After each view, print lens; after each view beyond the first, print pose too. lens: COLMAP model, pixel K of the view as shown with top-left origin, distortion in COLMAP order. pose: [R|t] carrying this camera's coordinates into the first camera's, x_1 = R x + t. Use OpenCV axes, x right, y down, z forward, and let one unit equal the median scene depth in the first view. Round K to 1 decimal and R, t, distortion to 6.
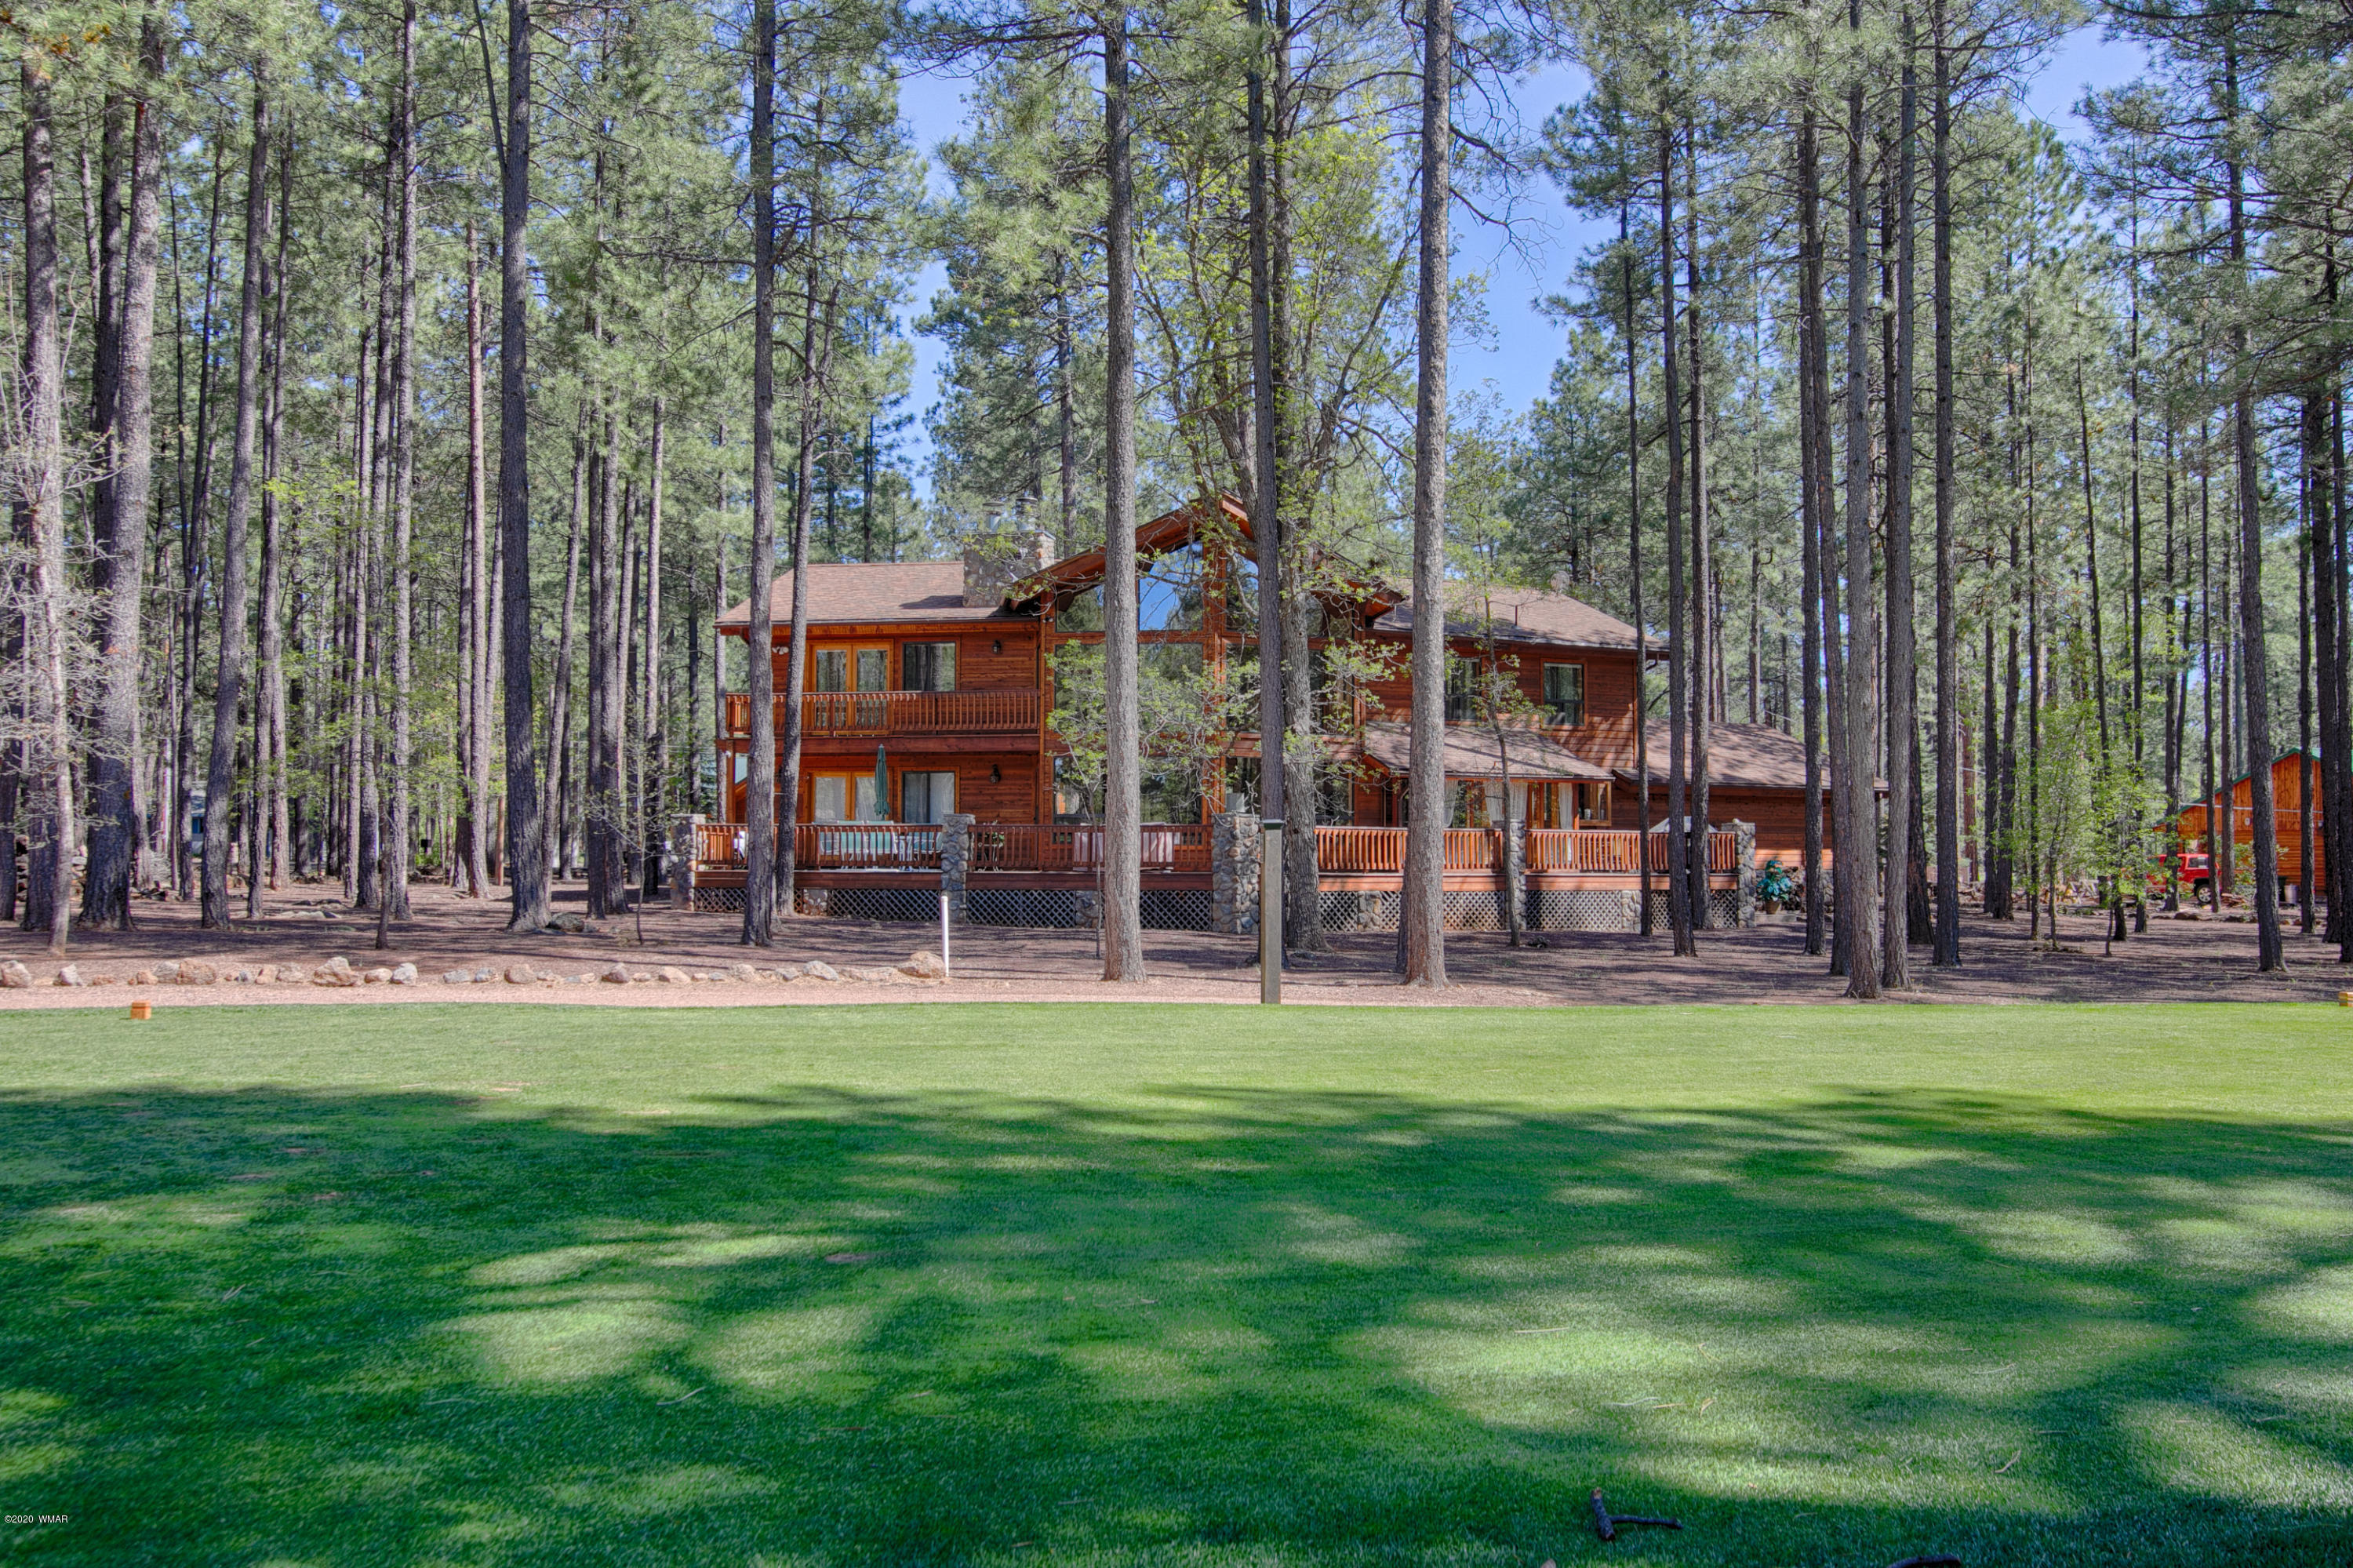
lens RADIAL K [[1779.8, 0, 1169.4], [0, 1779.8, 783.0], [0, 0, 1]] dist [-0.002394, 0.002067]
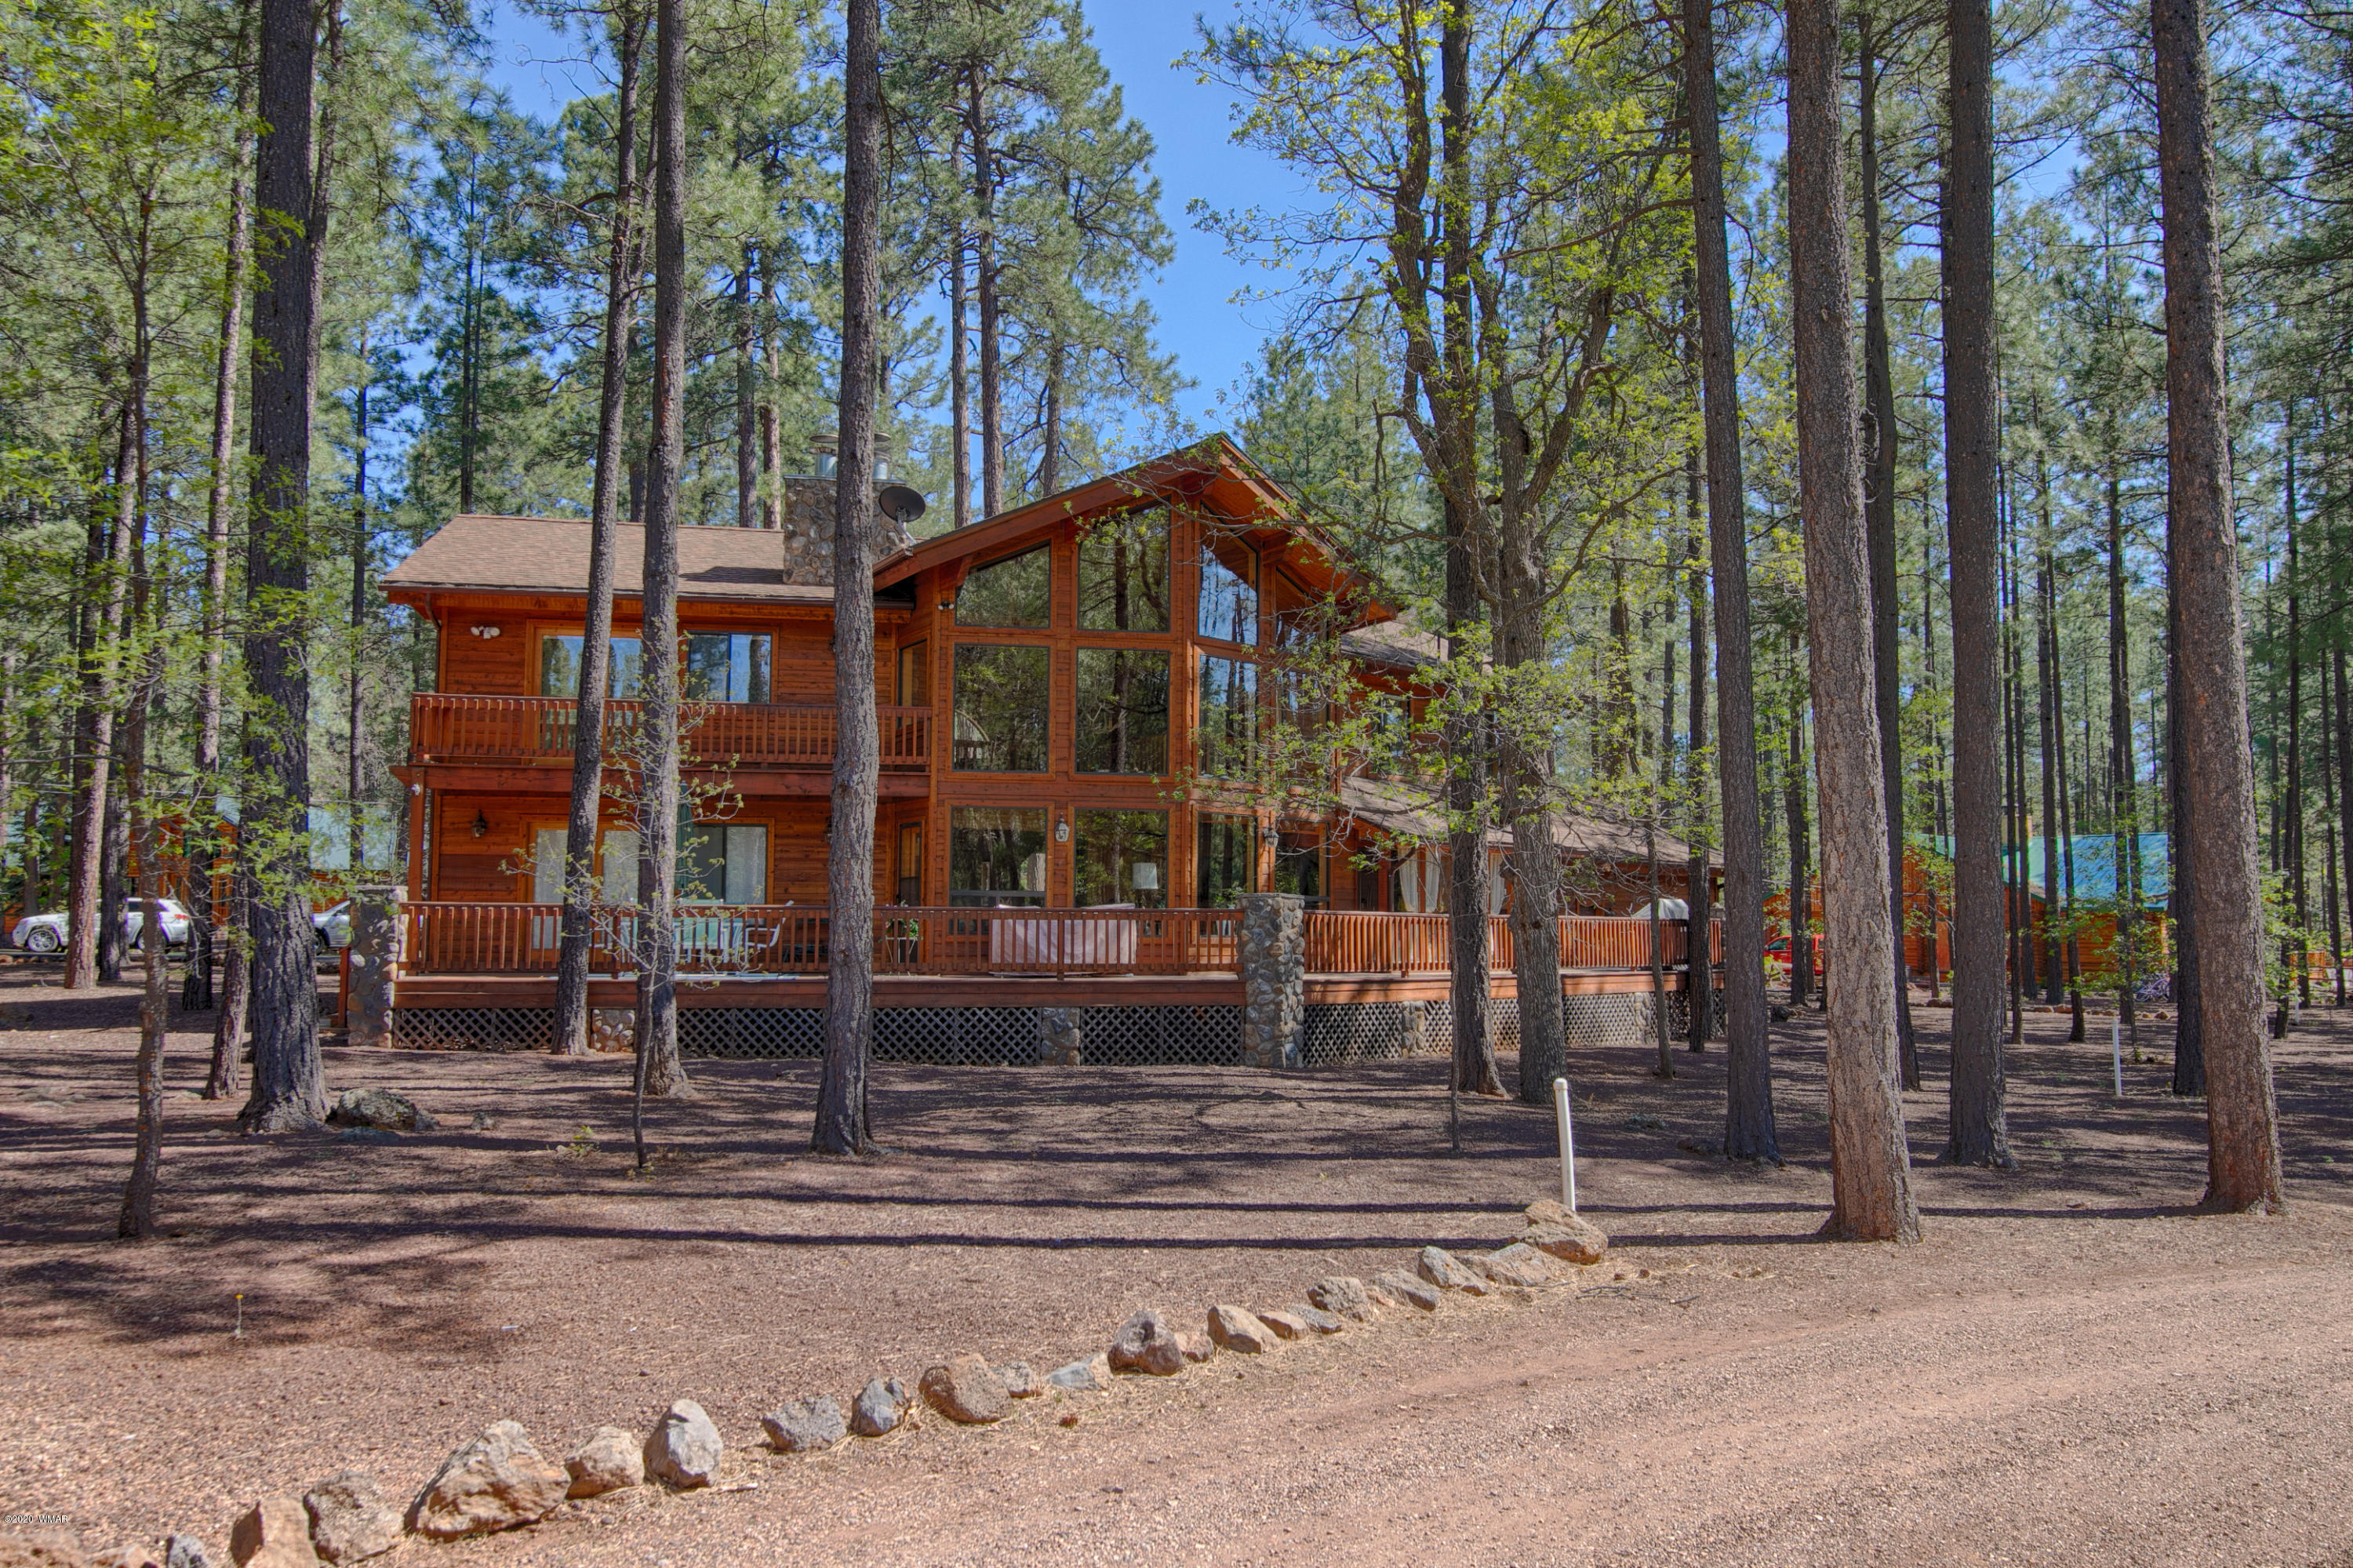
lens RADIAL K [[1779.8, 0, 1183.6], [0, 1779.8, 786.1], [0, 0, 1]] dist [-0.002394, 0.002067]
pose [[0.936508, 0.029747, 0.349381, -0.230260], [-0.016078, 0.998990, -0.041959, 0.004709], [-0.350277, 0.033677, 0.936041, 0.345651]]
